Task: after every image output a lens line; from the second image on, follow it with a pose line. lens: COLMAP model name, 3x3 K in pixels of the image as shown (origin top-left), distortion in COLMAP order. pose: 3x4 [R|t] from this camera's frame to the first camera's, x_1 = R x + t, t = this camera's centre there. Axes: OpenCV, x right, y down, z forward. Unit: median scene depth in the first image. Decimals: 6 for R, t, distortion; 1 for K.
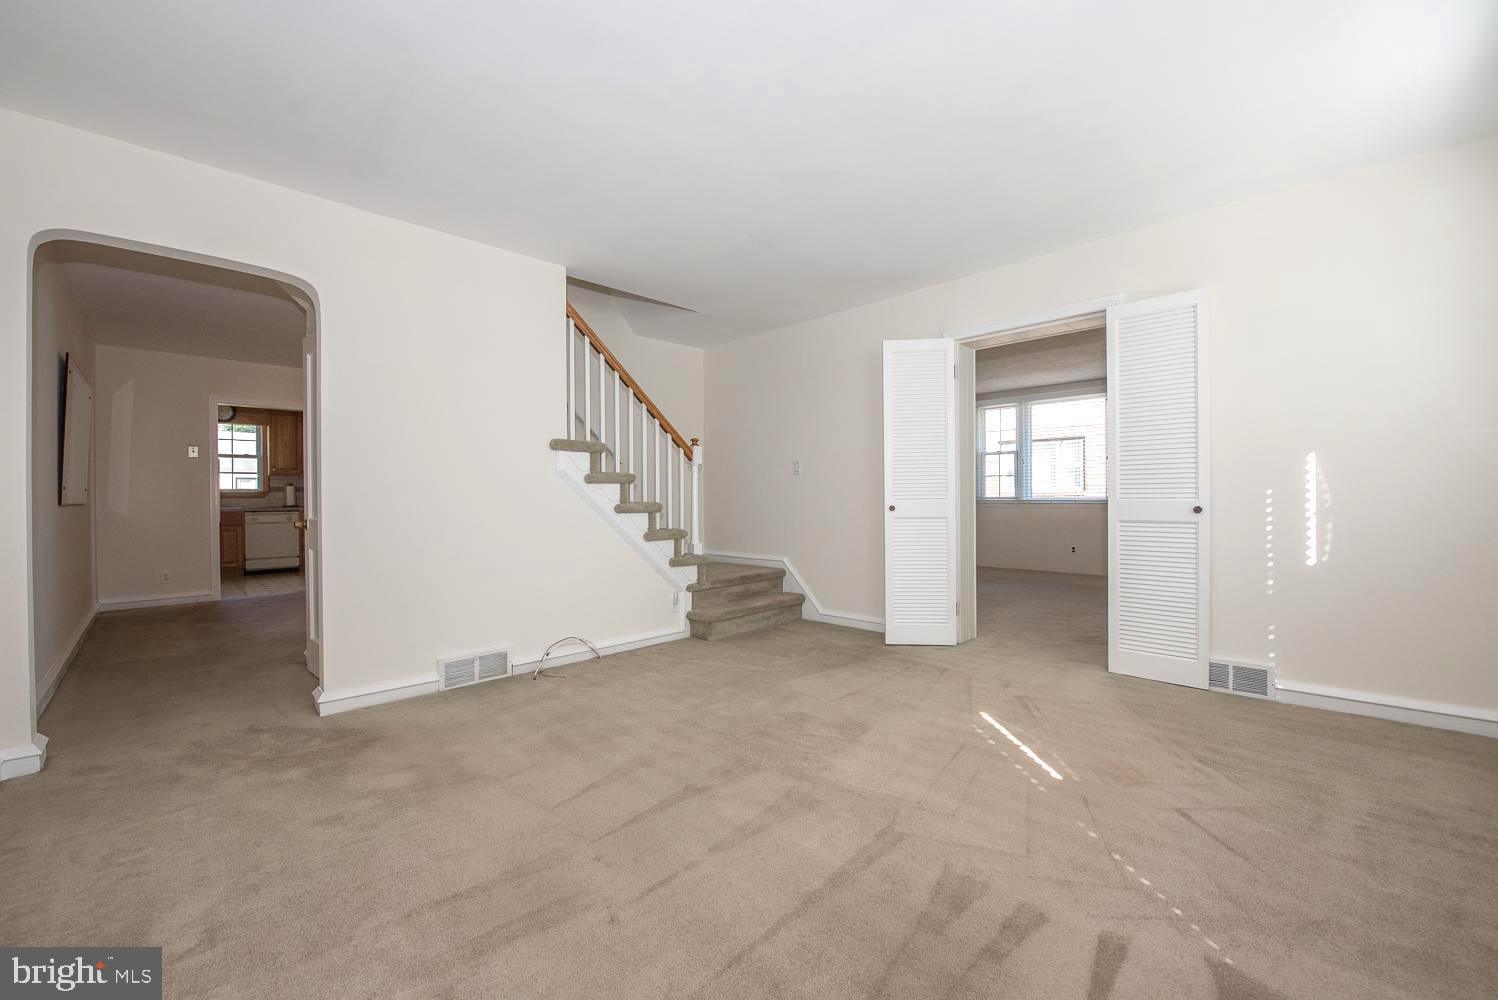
lens RADIAL K [[593.7, 0, 747.1], [0, 593.7, 501.8], [0, 0, 1]] dist [-0.019385, -0.000853]
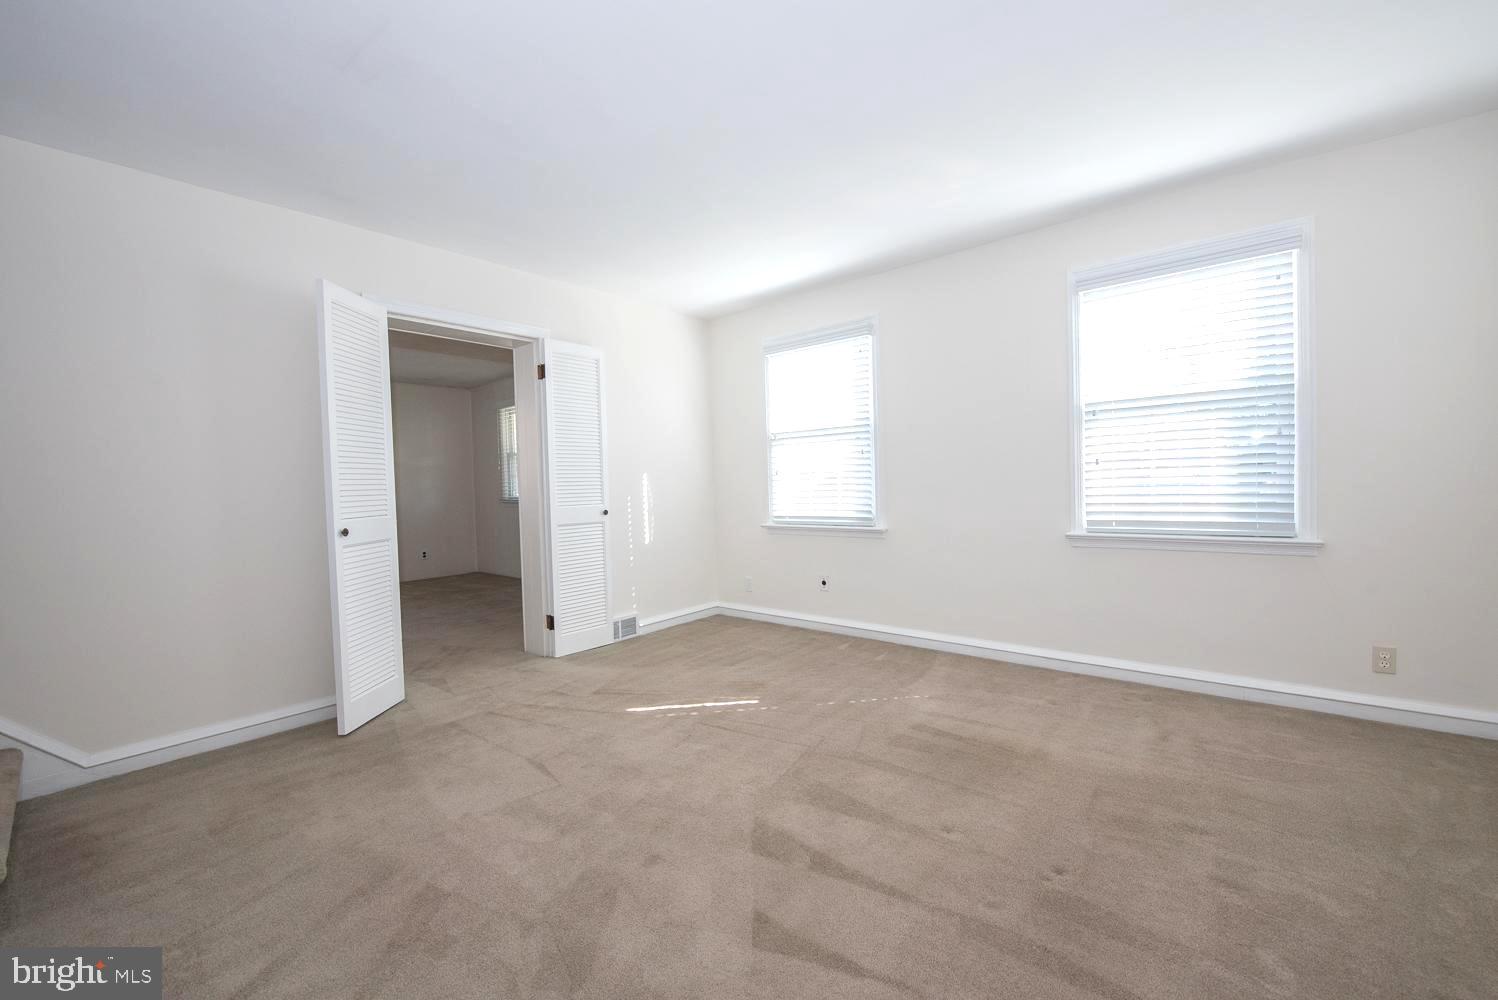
lens RADIAL K [[593.7, 0, 747.1], [0, 593.7, 501.8], [0, 0, 1]] dist [-0.019385, -0.000853]
pose [[-0.085845, -0.021775, 0.996071, -0.672210], [0.034139, 0.999110, 0.024784, -0.036563], [-0.995723, 0.036132, -0.085025, 0.861093]]
